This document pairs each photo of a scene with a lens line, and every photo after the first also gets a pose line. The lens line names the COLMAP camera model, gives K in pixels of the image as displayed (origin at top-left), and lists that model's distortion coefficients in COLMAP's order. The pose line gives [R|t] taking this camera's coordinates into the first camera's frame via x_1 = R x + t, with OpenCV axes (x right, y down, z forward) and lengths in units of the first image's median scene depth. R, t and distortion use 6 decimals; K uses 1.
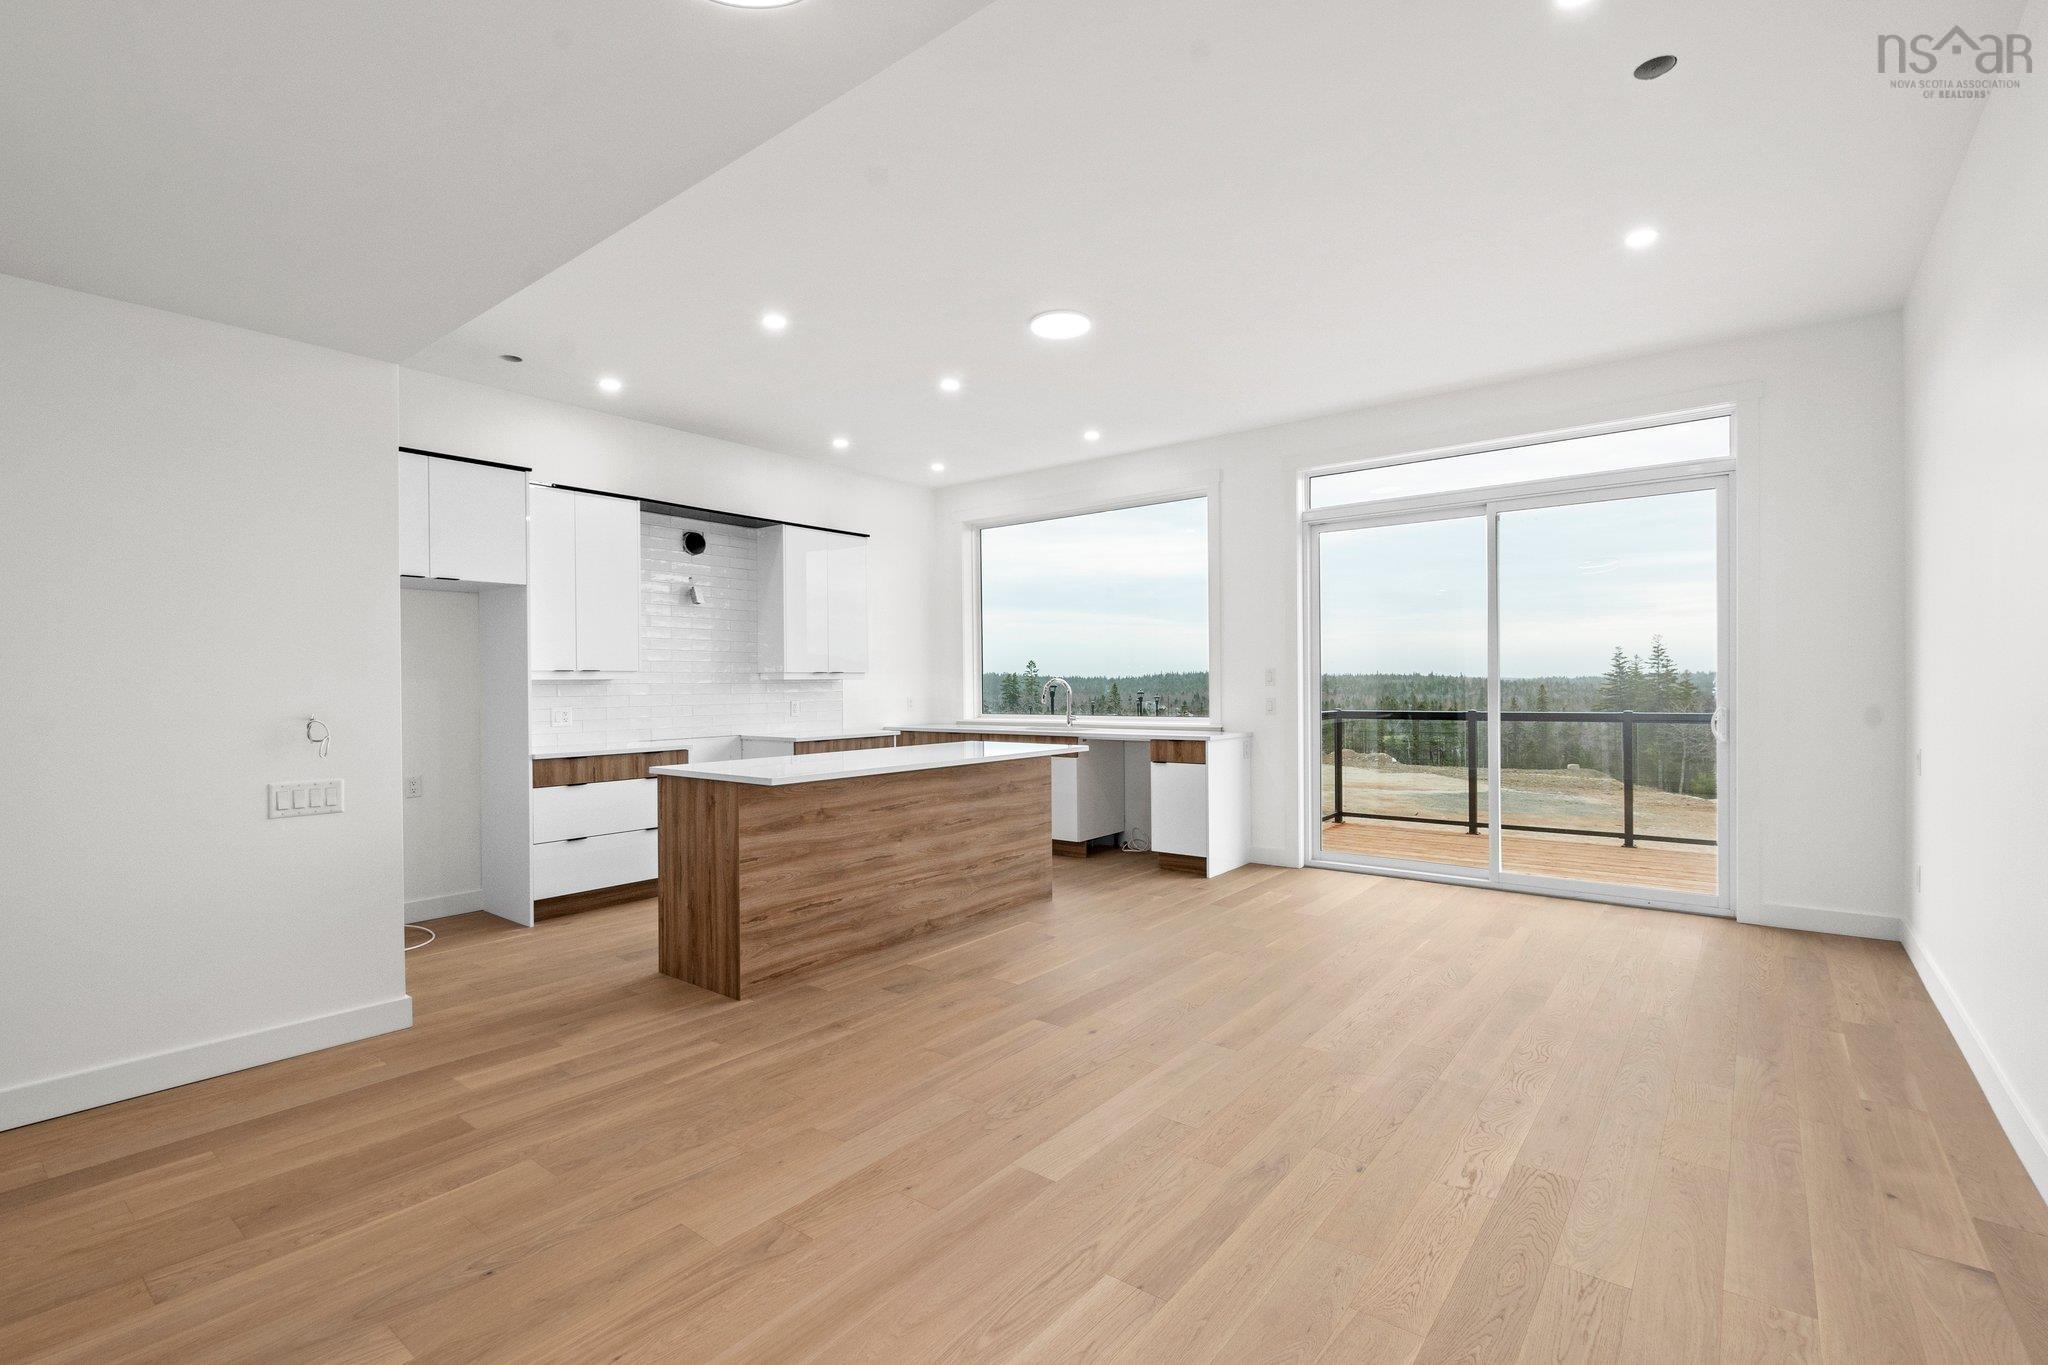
lens RADIAL K [[913.1, 0, 1045.2], [0, 913.1, 683.7], [0, 0, 1]] dist [0.001220, -0.003827]
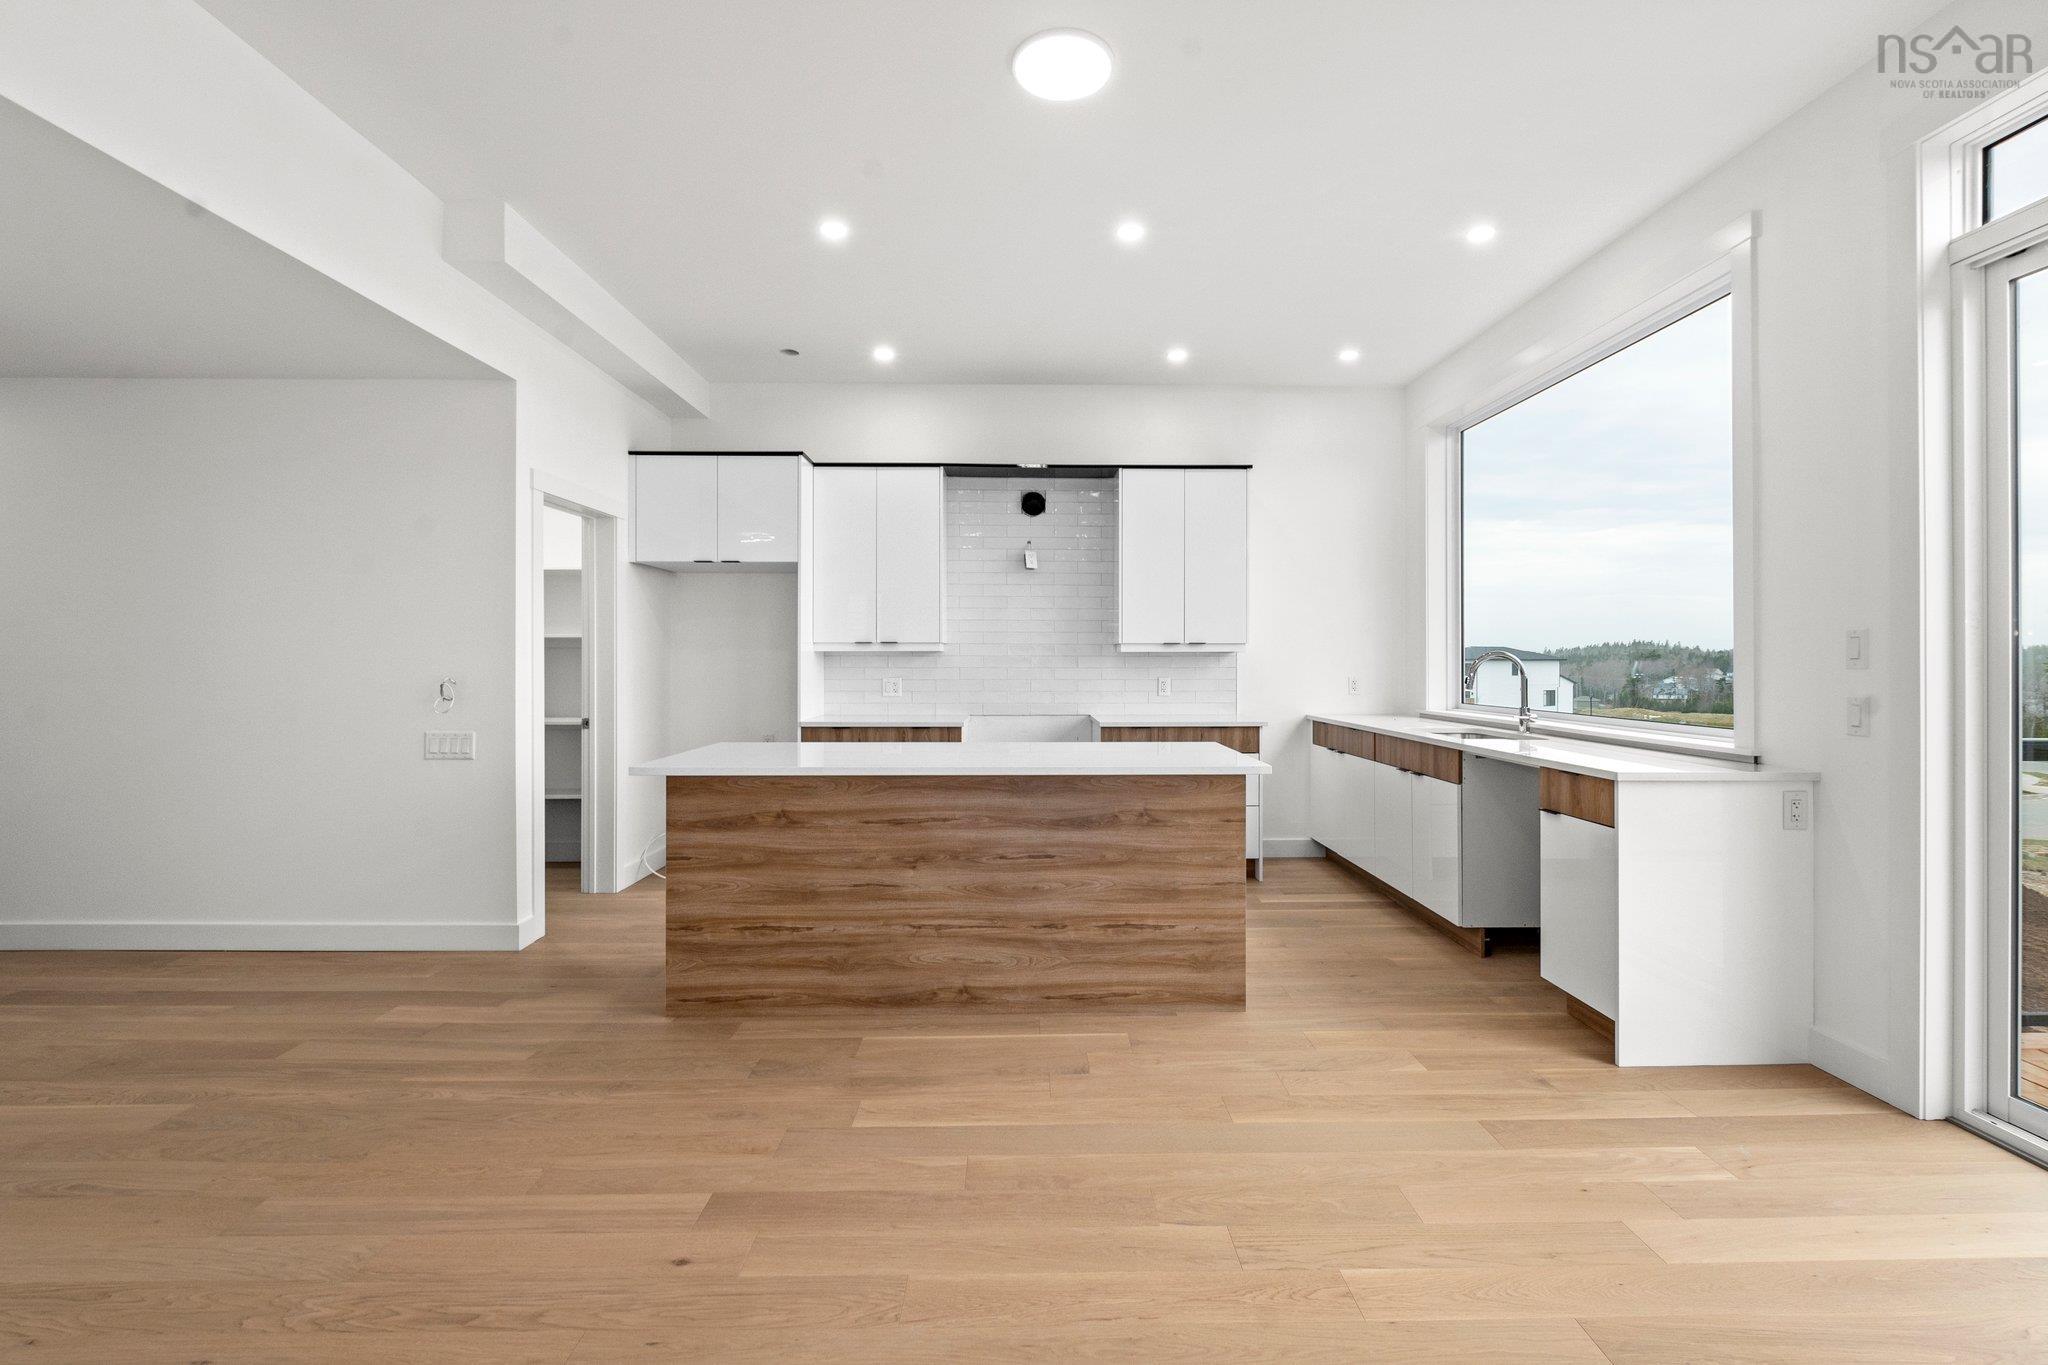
lens RADIAL K [[913.1, 0, 1039.6], [0, 913.1, 653.8], [0, 0, 1]] dist [0.001220, -0.003827]
pose [[0.628683, 0.004400, -0.777649, 0.434773], [-0.006203, 0.999981, 0.000643, -0.003860], [0.777637, 0.004420, 0.628698, 0.548673]]
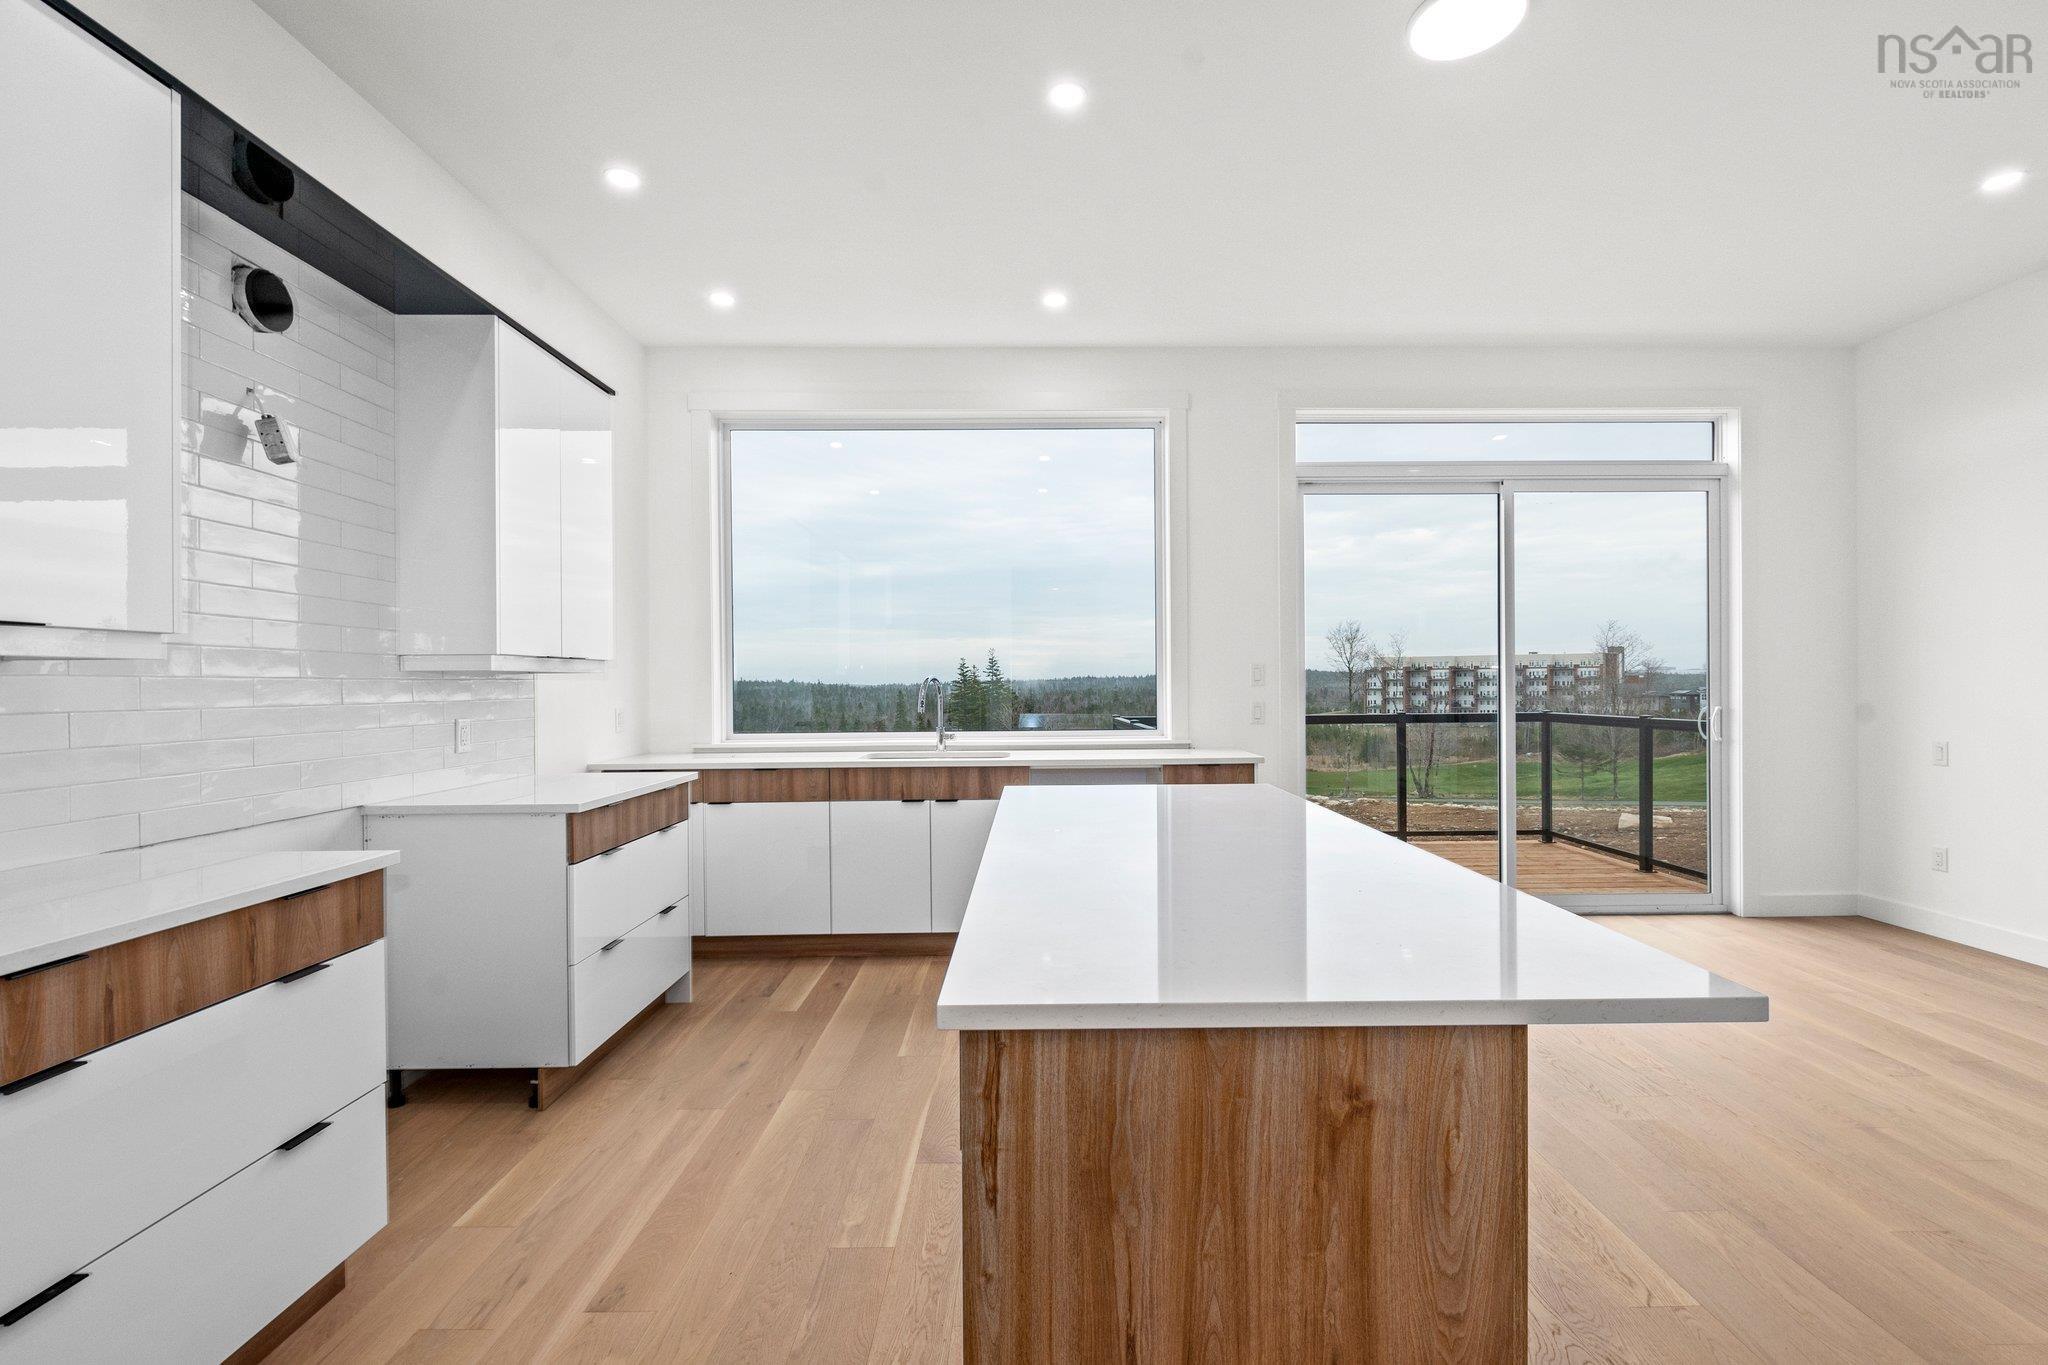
lens RADIAL K [[913.1, 0, 1050.8], [0, 913.1, 672.7], [0, 0, 1]] dist [0.001220, -0.003827]
pose [[0.782799, 0.011138, 0.622175, -0.467025], [0.000454, 0.999829, -0.018469, 0.006651], [-0.622275, 0.014740, 0.782660, 0.659209]]
